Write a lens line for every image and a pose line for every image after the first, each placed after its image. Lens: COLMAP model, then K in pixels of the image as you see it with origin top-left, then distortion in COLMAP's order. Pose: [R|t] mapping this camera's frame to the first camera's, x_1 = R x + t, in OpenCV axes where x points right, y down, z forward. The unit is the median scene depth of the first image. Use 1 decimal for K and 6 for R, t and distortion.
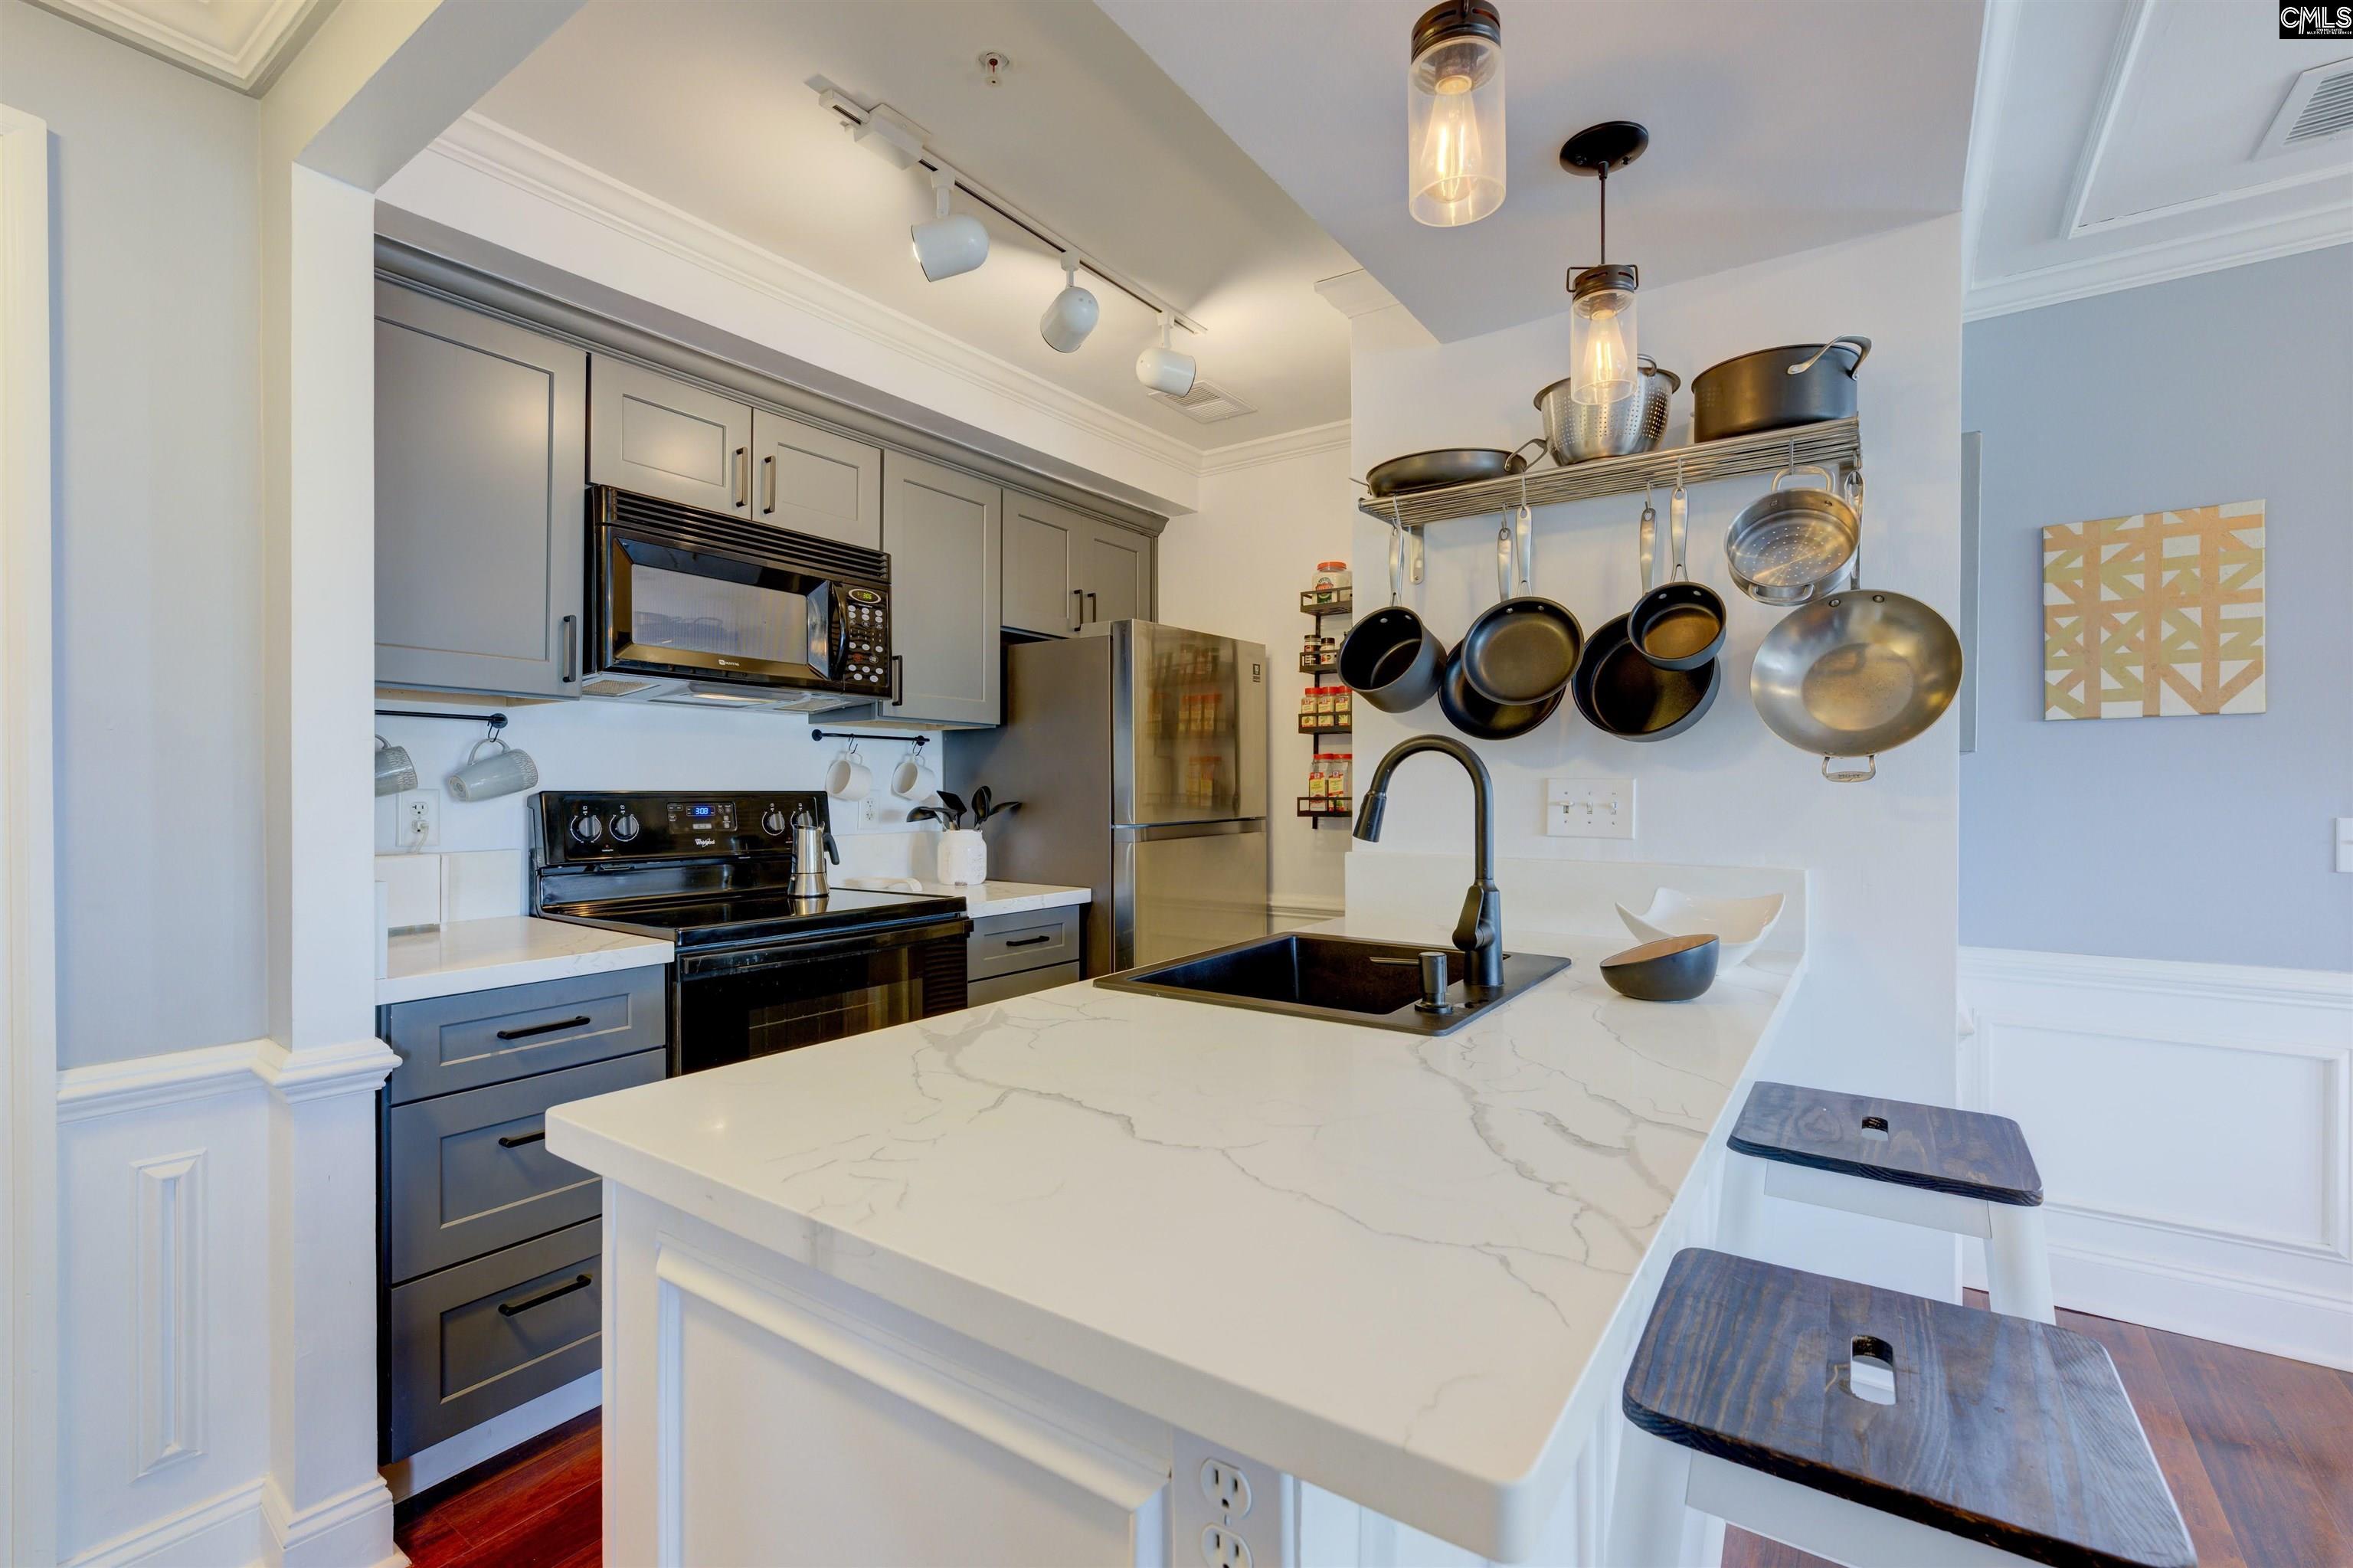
lens RADIAL K [[1034.0, 0, 1194.1], [0, 1034.0, 782.1], [0, 0, 1]] dist [0.001902, 0.000576]
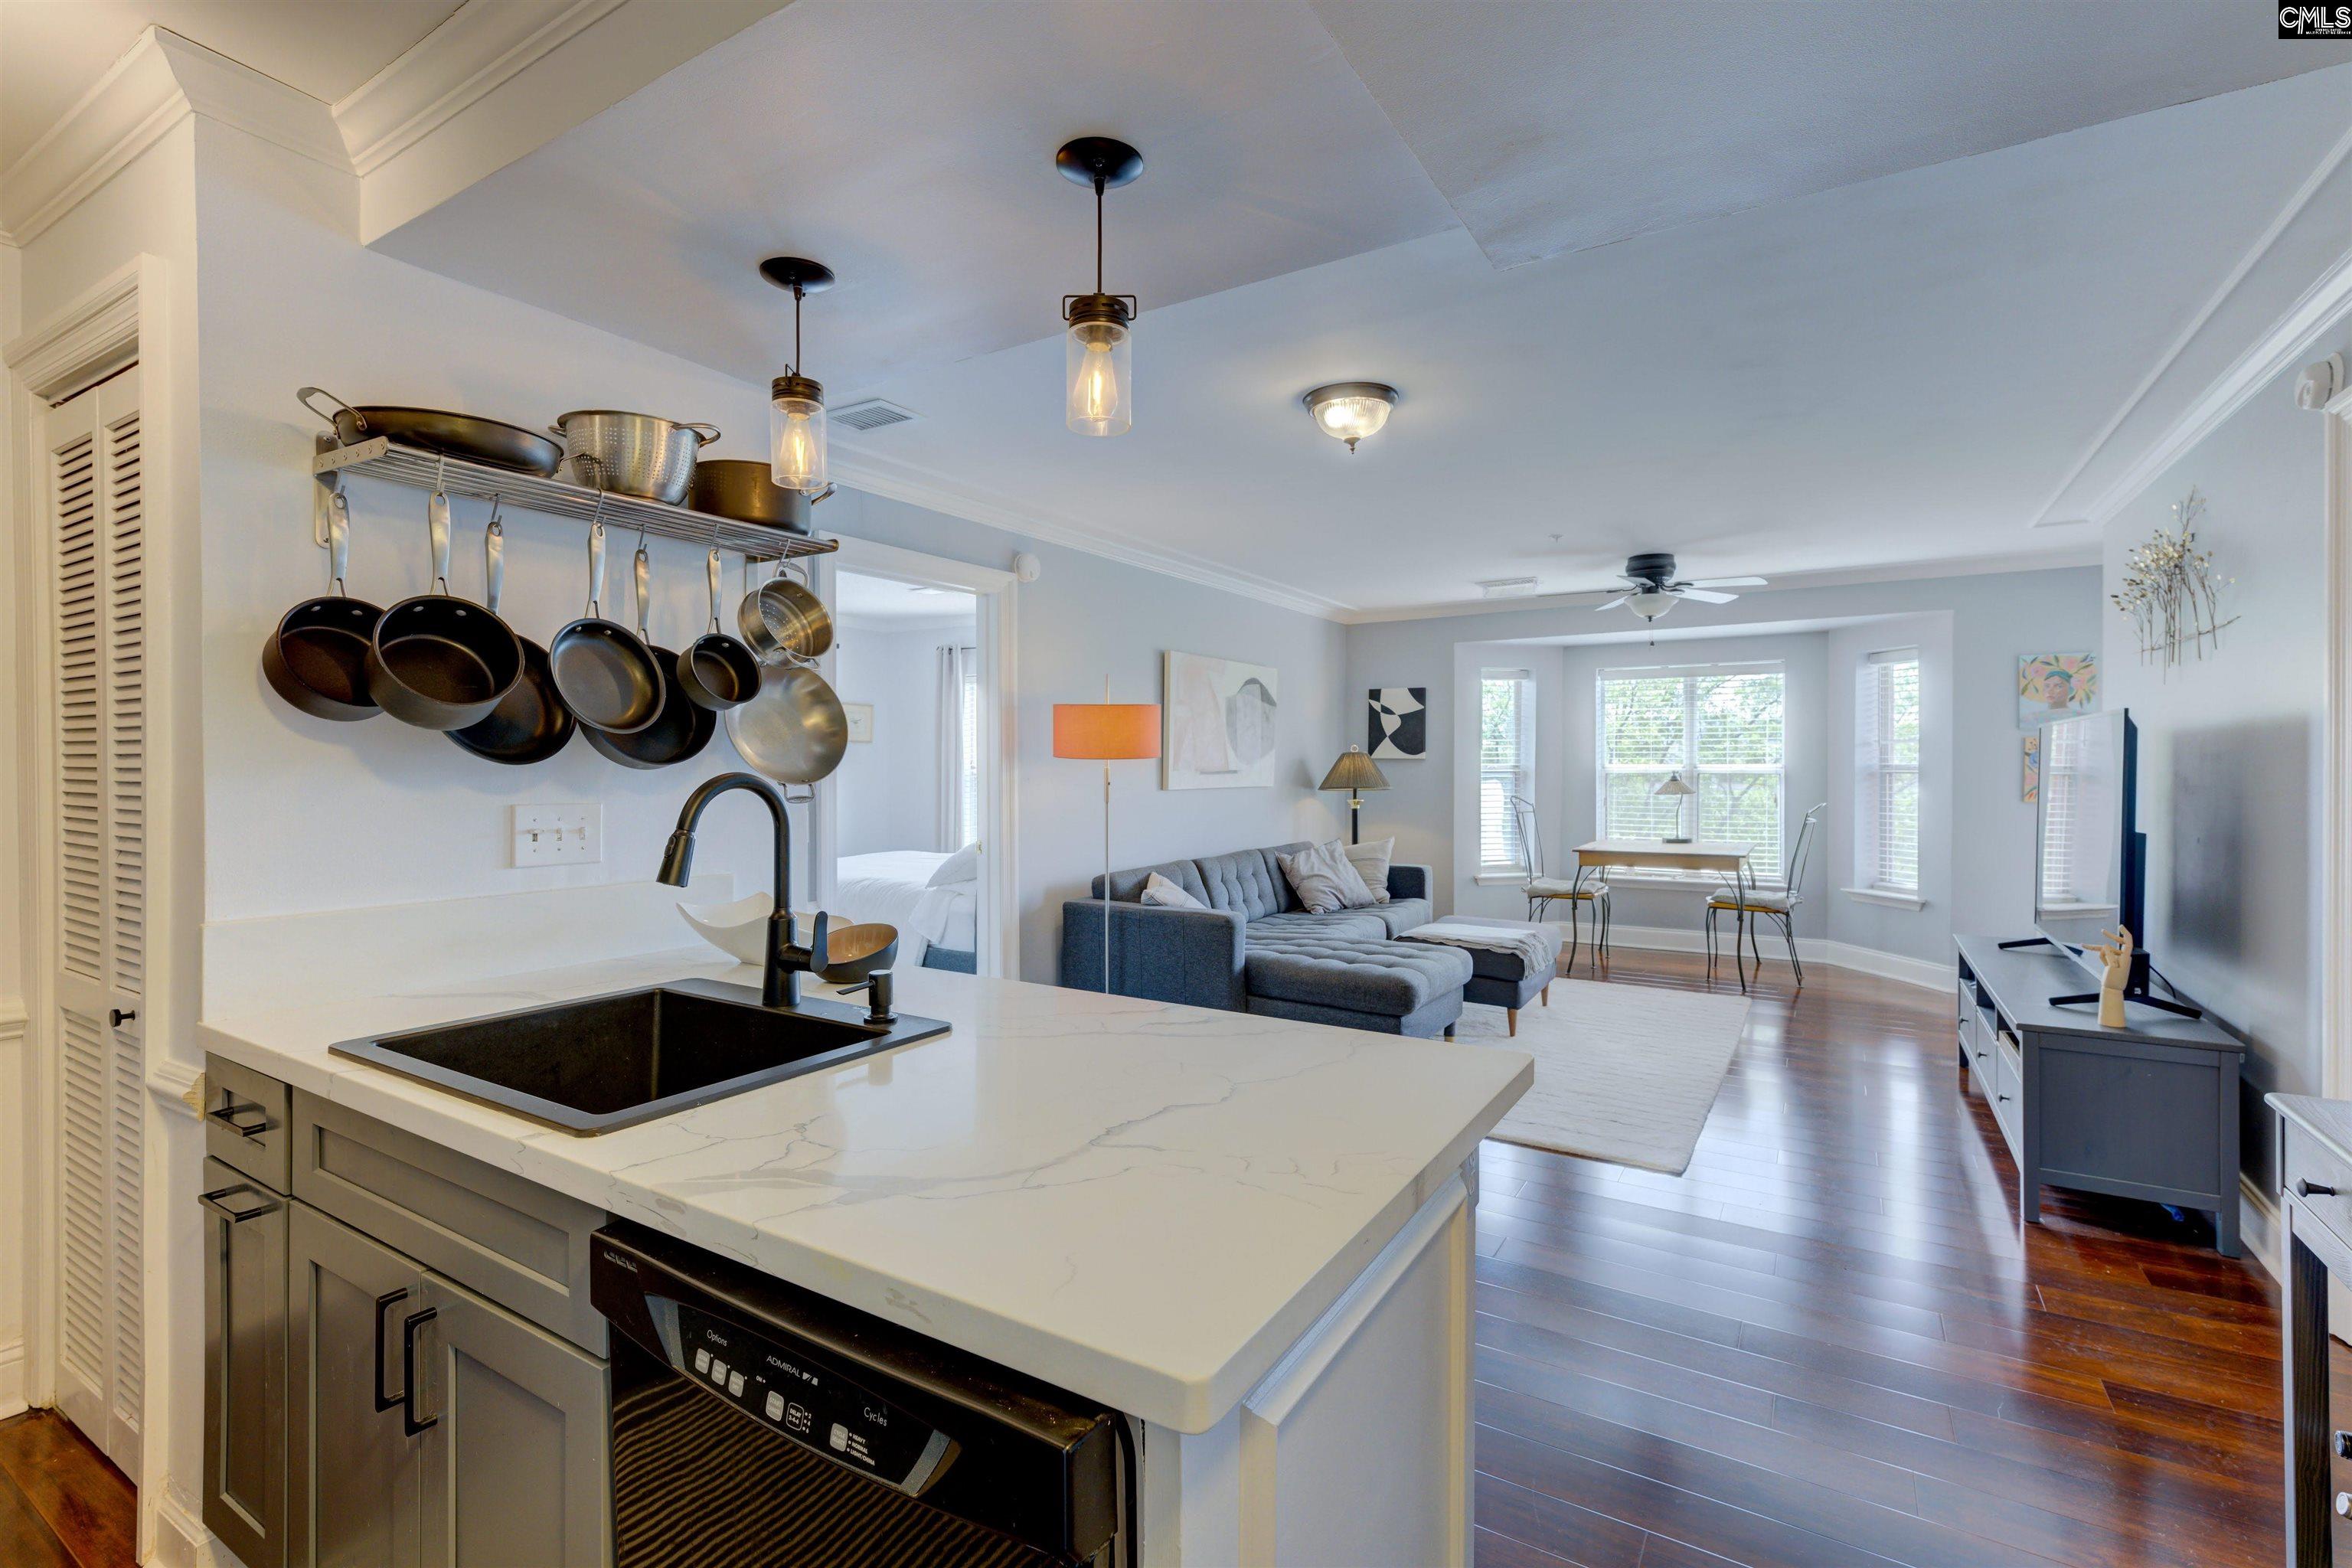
lens RADIAL K [[1033.5, 0, 1123.7], [0, 1033.5, 771.0], [0, 0, 1]] dist [0.001902, 0.000576]
pose [[-0.009125, -0.006617, 0.999936, -0.548923], [-0.004783, 0.999967, 0.006574, -0.039659], [-0.999947, -0.004722, -0.009157, 0.441663]]
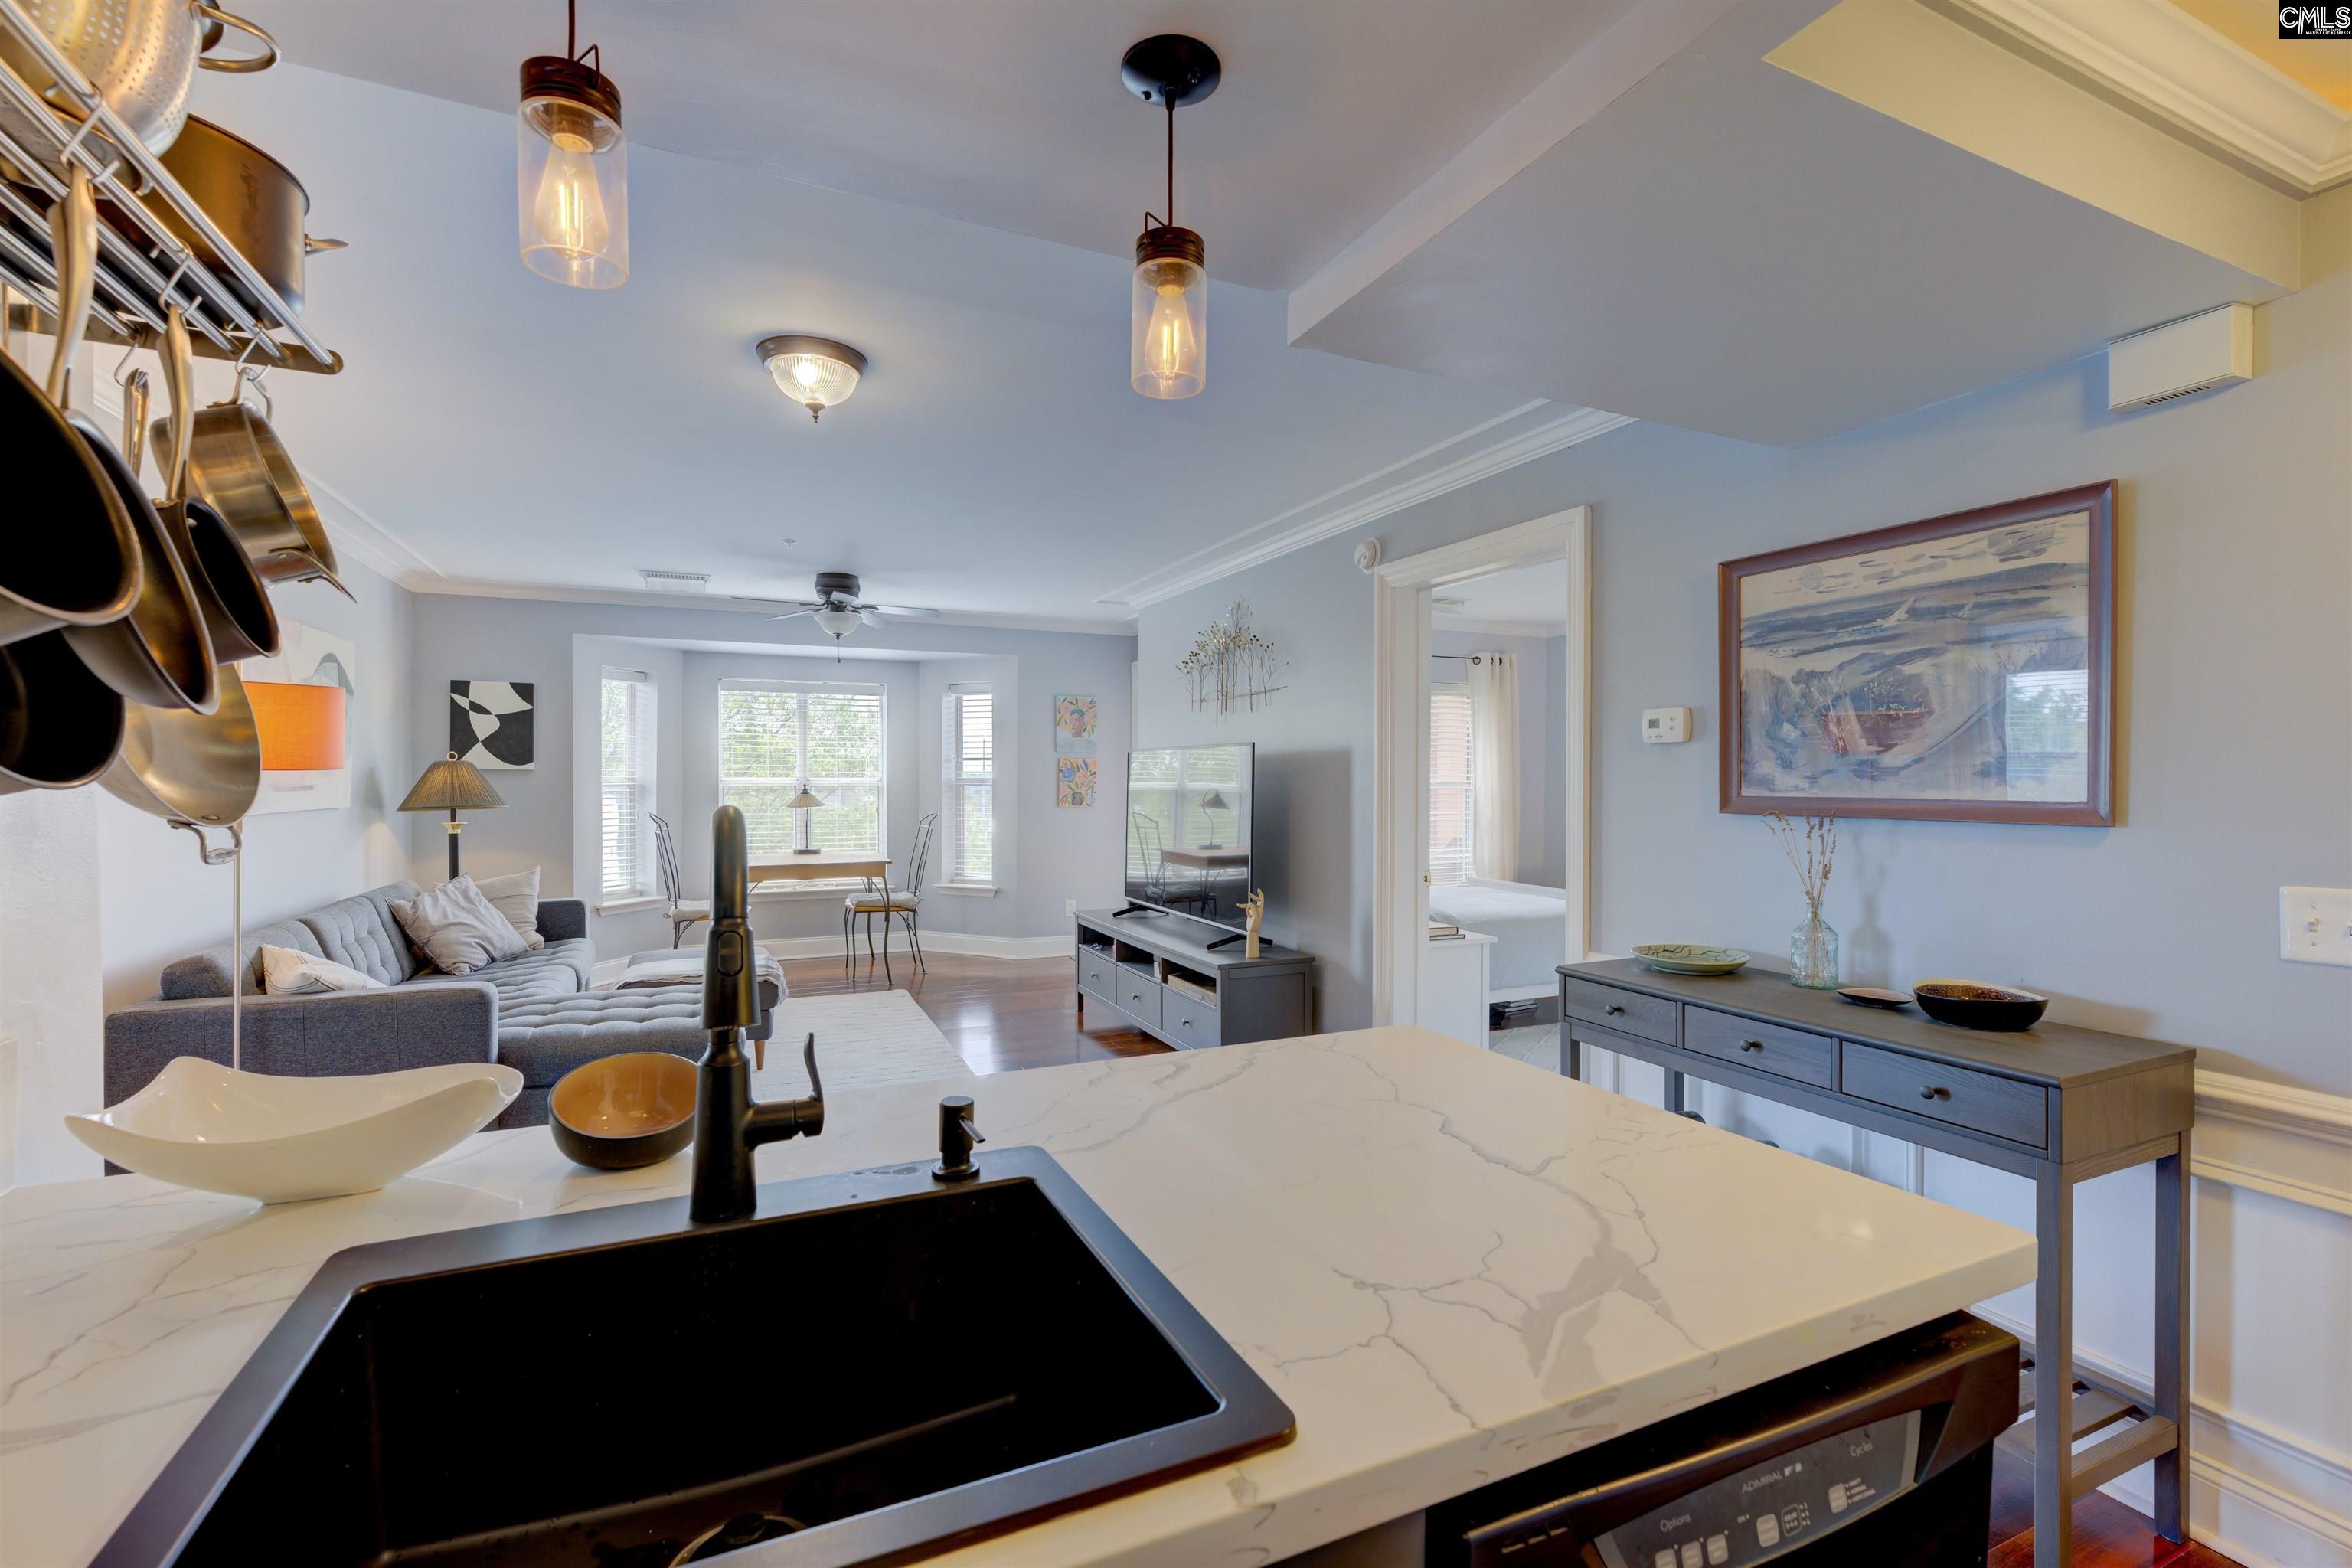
lens RADIAL K [[1076.8, 0, 1164.8], [0, 1076.8, 791.1], [0, 0, 1]] dist [0.003717, 0.000097]
pose [[-0.853990, -0.010560, 0.520183, -0.188922], [-0.006803, 0.999935, 0.009131, -0.042558], [-0.520245, 0.004259, -0.854006, 0.950966]]
